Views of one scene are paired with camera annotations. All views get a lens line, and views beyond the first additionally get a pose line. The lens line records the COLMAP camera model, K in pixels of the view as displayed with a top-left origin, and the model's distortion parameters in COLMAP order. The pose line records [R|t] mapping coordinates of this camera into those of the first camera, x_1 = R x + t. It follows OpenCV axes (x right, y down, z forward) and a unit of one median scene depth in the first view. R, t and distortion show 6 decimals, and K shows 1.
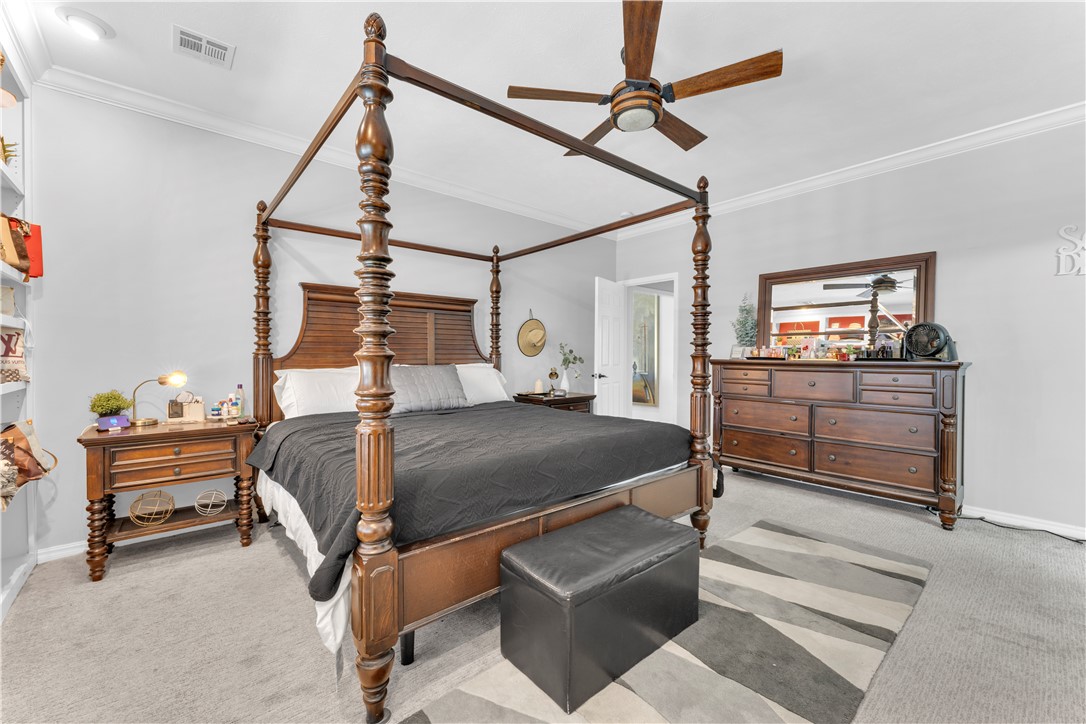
lens RADIAL K [[434.1, 0, 511.2], [0, 434.1, 365.4], [0, 0, 1]] dist [-0.002893, -0.000101]
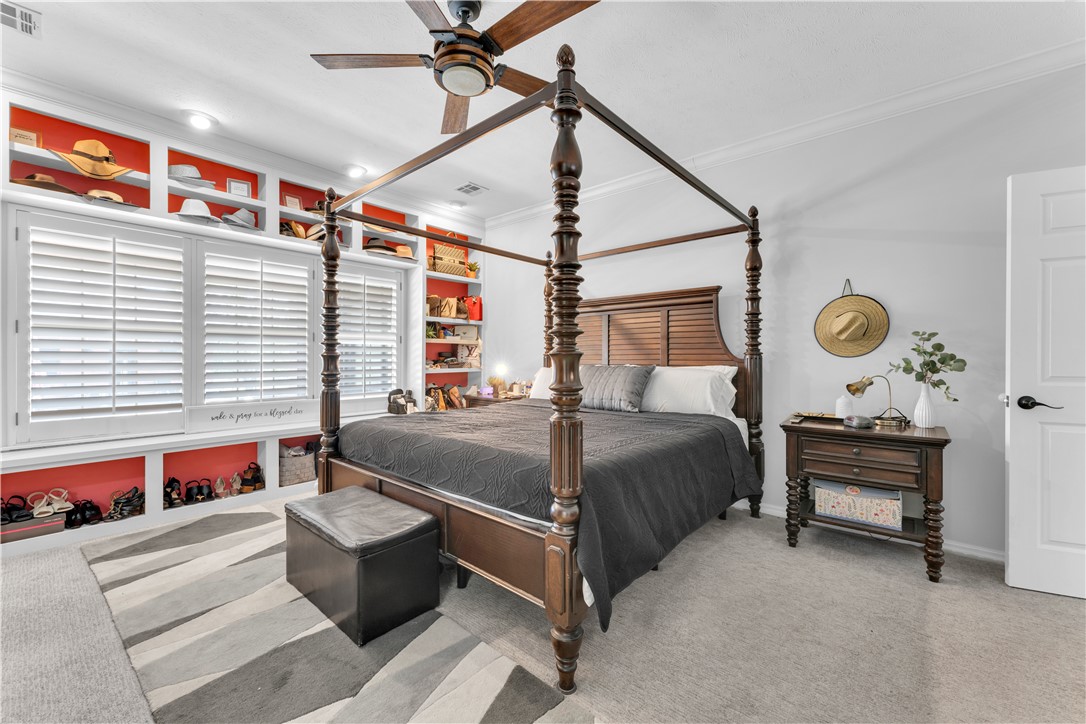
lens RADIAL K [[443.3, 0, 540.6], [0, 443.3, 353.7], [0, 0, 1]] dist [0.010398, 0.000138]
pose [[0.184028, -0.003749, -0.982914, 0.623354], [-0.023810, 0.999682, -0.008270, -0.011628], [0.982633, 0.024925, 0.183880, 0.518565]]
